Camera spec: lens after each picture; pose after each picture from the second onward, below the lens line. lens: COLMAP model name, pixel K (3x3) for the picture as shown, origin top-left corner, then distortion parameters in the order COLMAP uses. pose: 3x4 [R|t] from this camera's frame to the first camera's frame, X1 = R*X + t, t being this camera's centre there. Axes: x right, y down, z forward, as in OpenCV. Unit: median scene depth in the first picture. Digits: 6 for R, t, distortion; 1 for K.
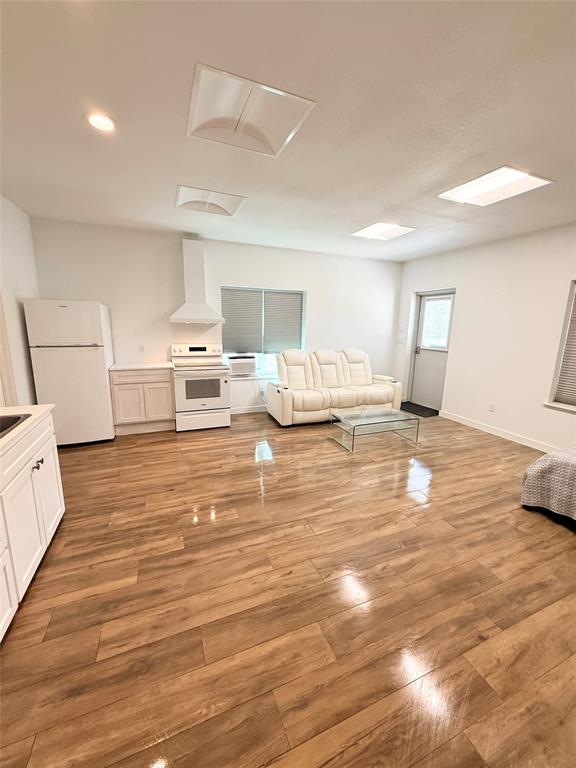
lens RADIAL K [[305.0, 0, 287.6], [0, 305.0, 379.6], [0, 0, 1]] dist [-0.001511, -0.000077]
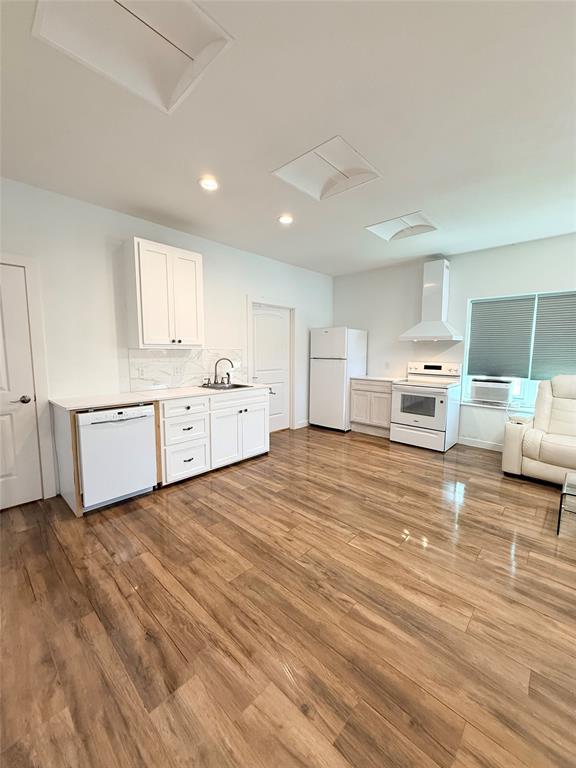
lens RADIAL K [[305.0, 0, 287.8], [0, 305.0, 380.5], [0, 0, 1]] dist [-0.001511, -0.000077]
pose [[0.414368, 0.073057, -0.907173, 0.757989], [-0.164124, 0.986430, 0.004473, 0.026446], [0.895189, 0.147035, 0.420735, 0.316160]]
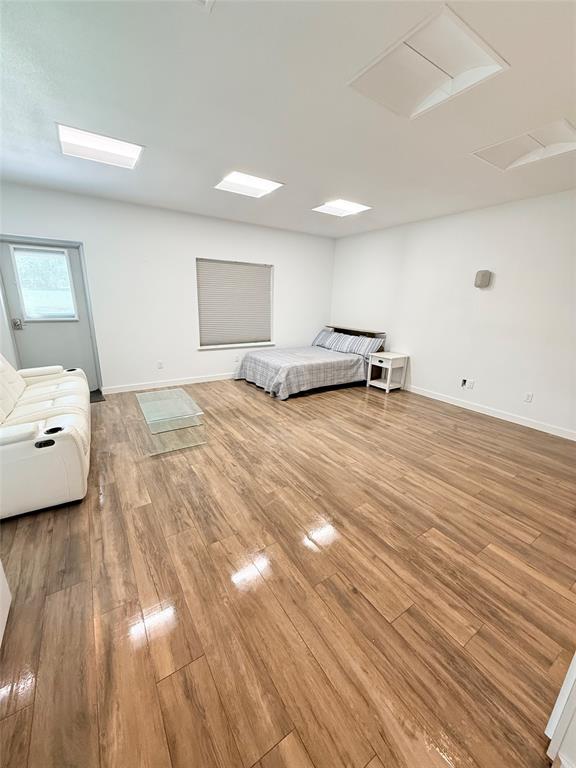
lens RADIAL K [[305.0, 0, 288.3], [0, 305.0, 382.1], [0, 0, 1]] dist [-0.001511, -0.000077]
pose [[-0.189221, -0.286273, 0.939278, -0.877462], [0.147351, 0.937449, 0.315400, -0.238438], [-0.970816, 0.198084, -0.135203, 1.249001]]
